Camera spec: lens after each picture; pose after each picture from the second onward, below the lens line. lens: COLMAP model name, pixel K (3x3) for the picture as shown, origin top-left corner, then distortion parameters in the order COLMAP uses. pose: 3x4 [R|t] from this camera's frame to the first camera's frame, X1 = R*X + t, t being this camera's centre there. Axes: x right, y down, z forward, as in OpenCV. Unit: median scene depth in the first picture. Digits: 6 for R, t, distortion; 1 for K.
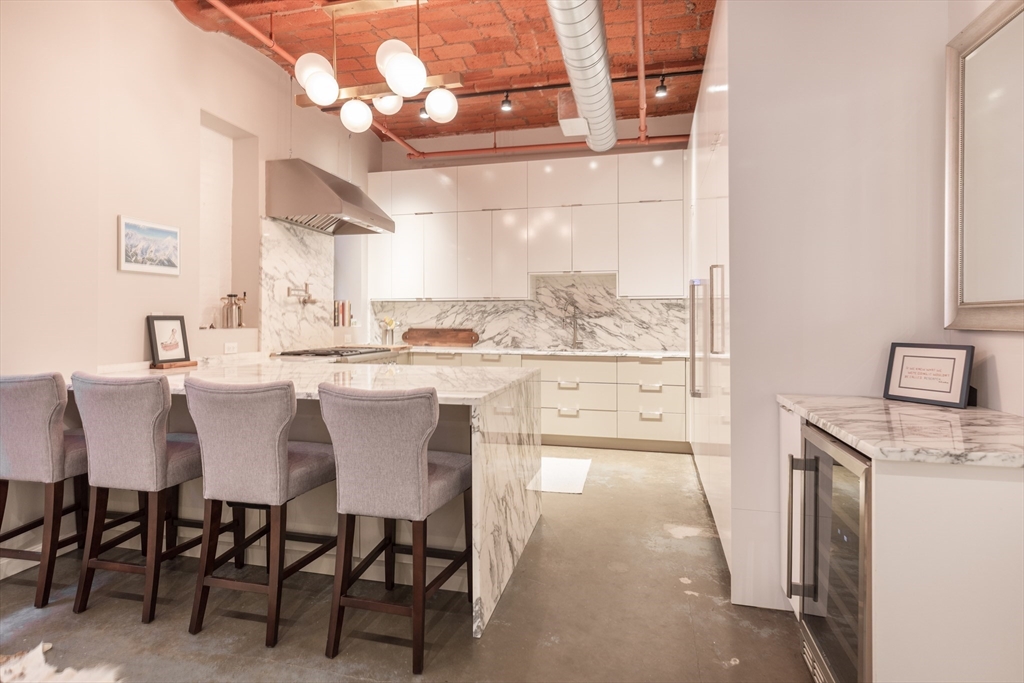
lens RADIAL K [[530.6, 0, 514.9], [0, 530.6, 316.0], [0, 0, 1]] dist [0.001209, 0.000055]
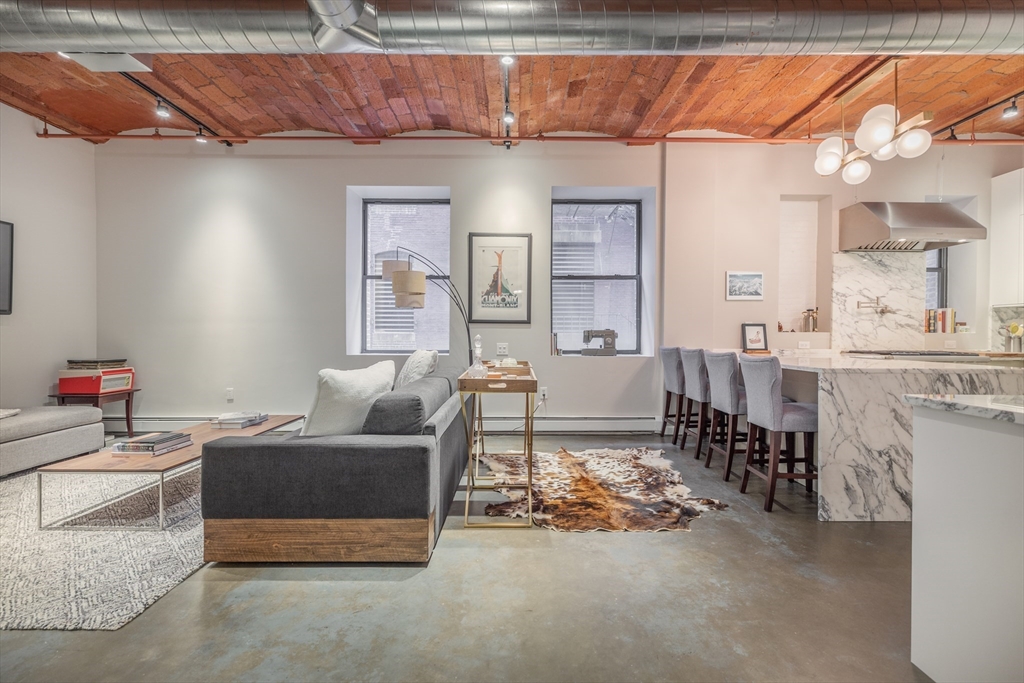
lens RADIAL K [[458.8, 0, 514.3], [0, 458.8, 337.6], [0, 0, 1]] dist [0.001973, 0.000330]
pose [[0.243612, 0.009074, -0.969830, 0.468945], [0.003720, 0.999940, 0.010290, 0.020505], [0.969866, -0.006114, 0.243564, -0.100127]]
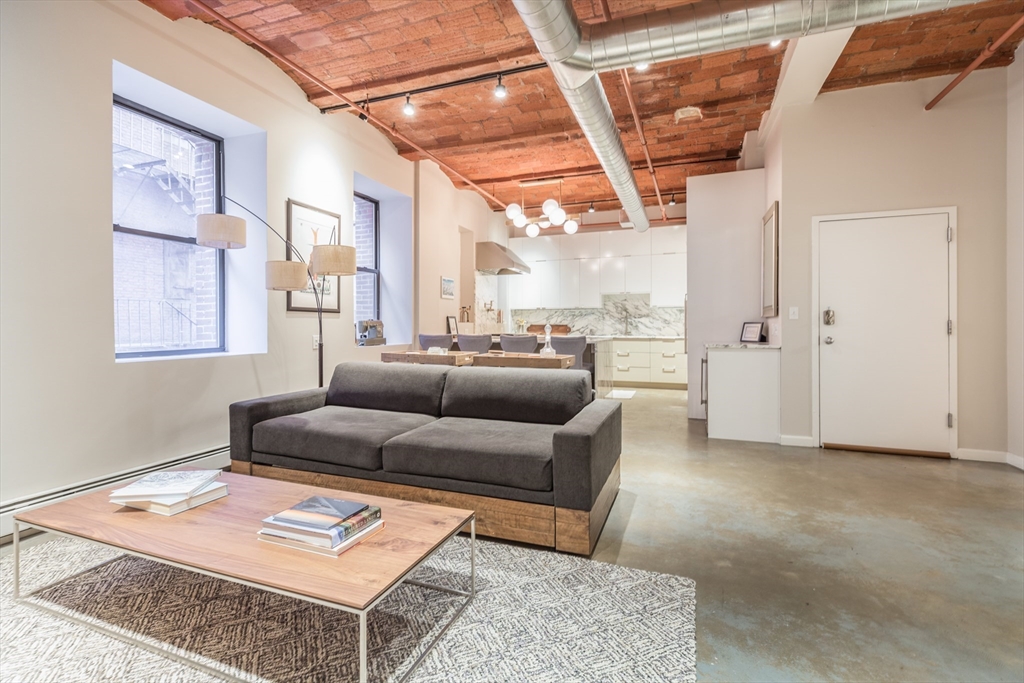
lens RADIAL K [[472.3, 0, 507.7], [0, 472.3, 328.2], [0, 0, 1]] dist [0.001439, 0.000127]
pose [[0.992646, -0.003231, -0.121010, -0.118514], [0.004749, 0.999914, 0.012260, 0.020818], [0.120960, -0.012744, 0.992576, -0.809636]]
